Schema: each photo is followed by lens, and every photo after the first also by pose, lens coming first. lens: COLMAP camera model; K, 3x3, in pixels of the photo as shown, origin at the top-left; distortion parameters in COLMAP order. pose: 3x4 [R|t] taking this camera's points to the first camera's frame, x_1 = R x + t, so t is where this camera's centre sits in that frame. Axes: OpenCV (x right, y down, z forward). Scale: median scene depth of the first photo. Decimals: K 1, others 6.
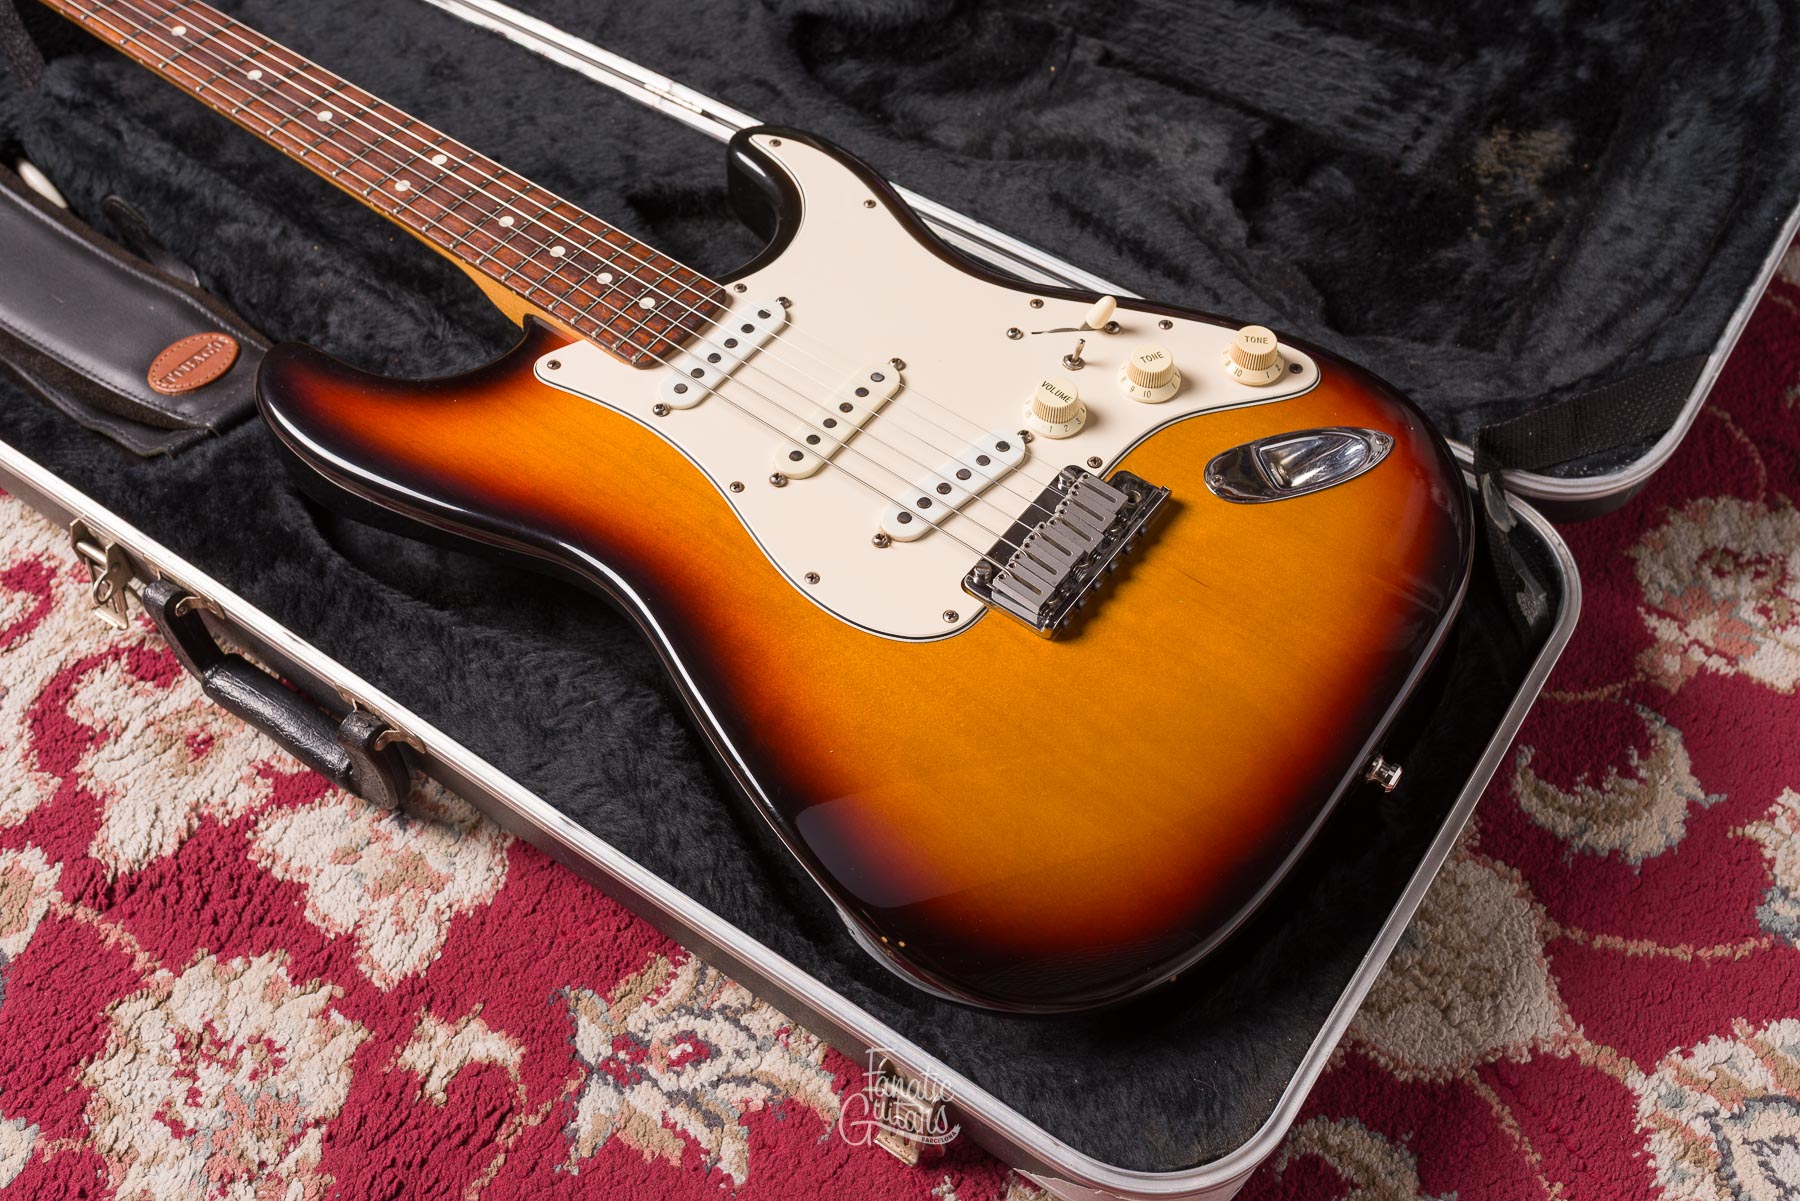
lens RADIAL K [[1743.9, 0, 900.0], [0, 1743.9, 600.5], [0, 0, 1]] dist [0.000938, -0.003106]
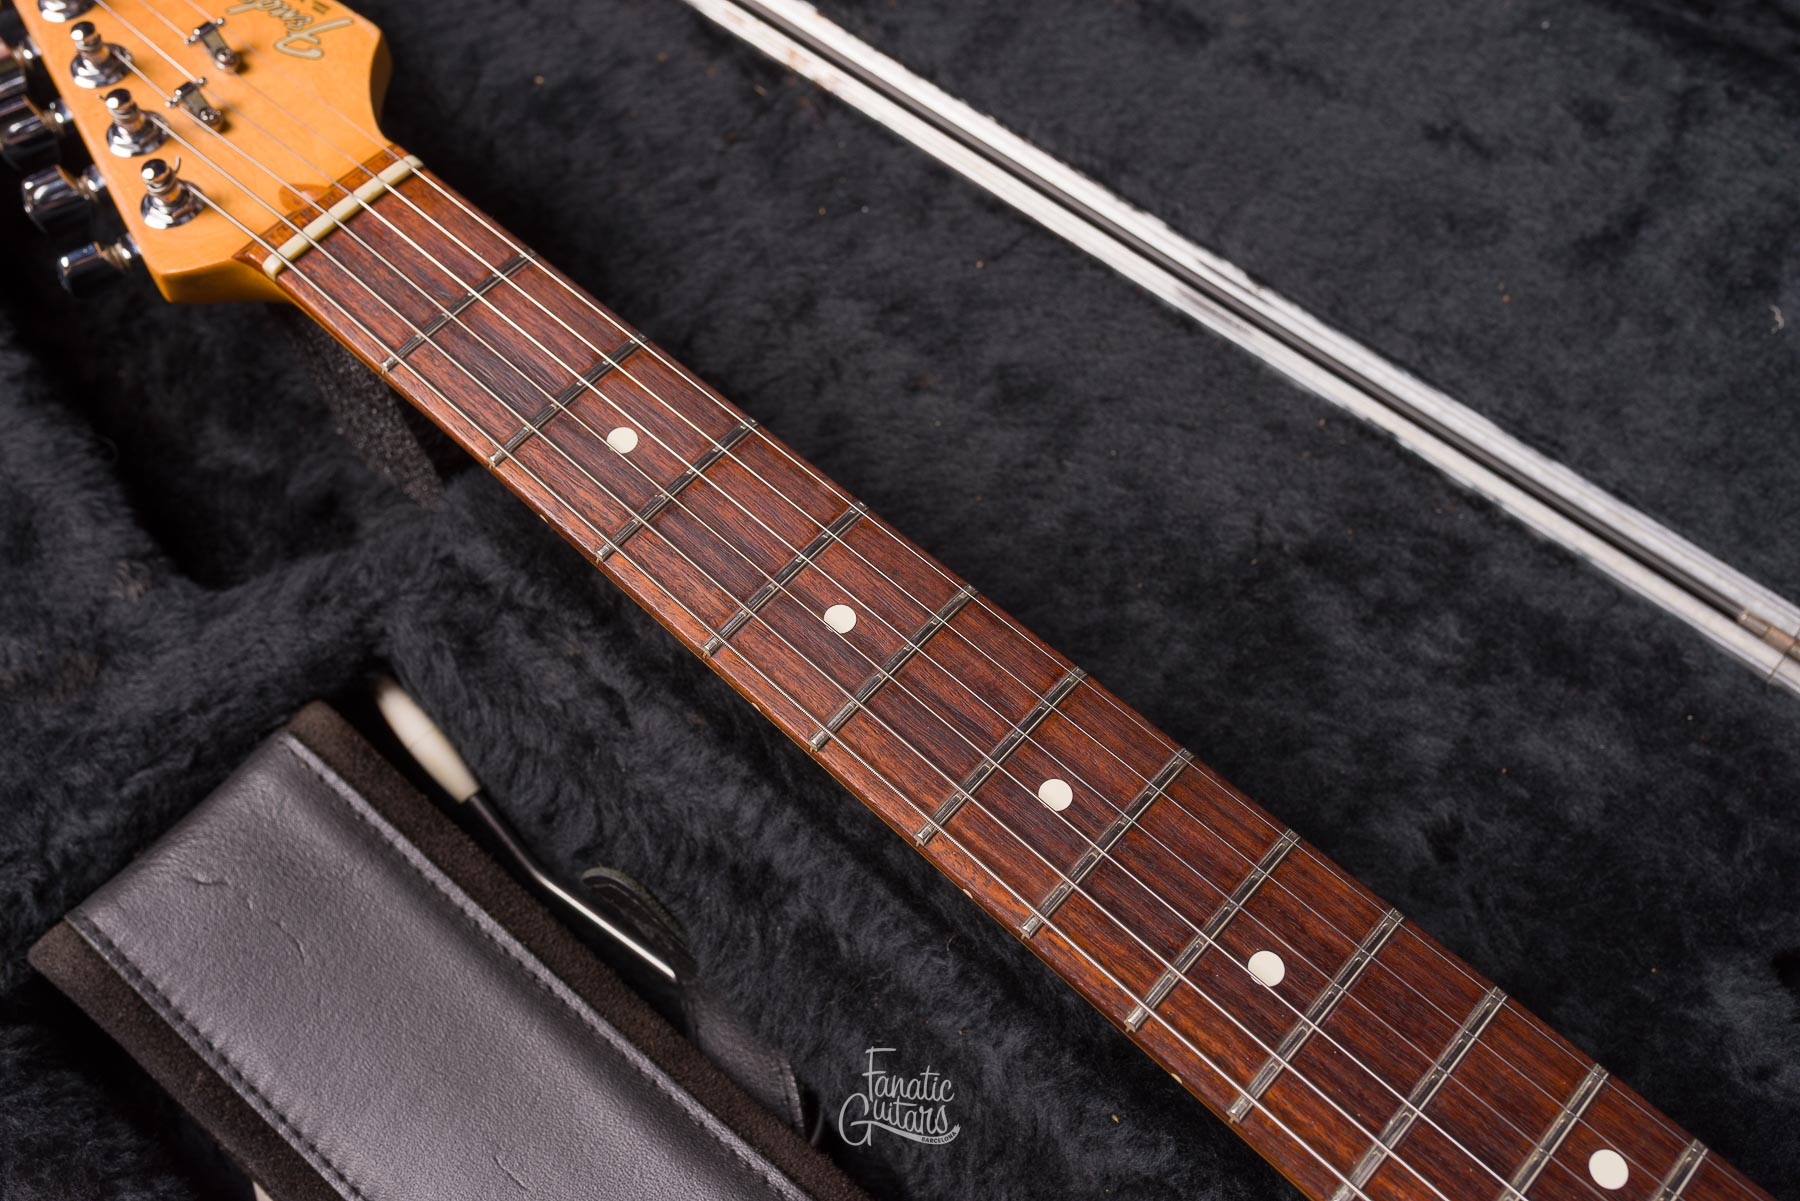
lens RADIAL K [[1785.3, 0, 900.0], [0, 1785.3, 600.5], [0, 0, 1]] dist [0.003795, -0.001758]
pose [[0.996349, 0.072129, -0.045675, -0.421874], [-0.064562, 0.986621, 0.149703, -0.436428], [0.055862, -0.146208, 0.987675, 0.653261]]
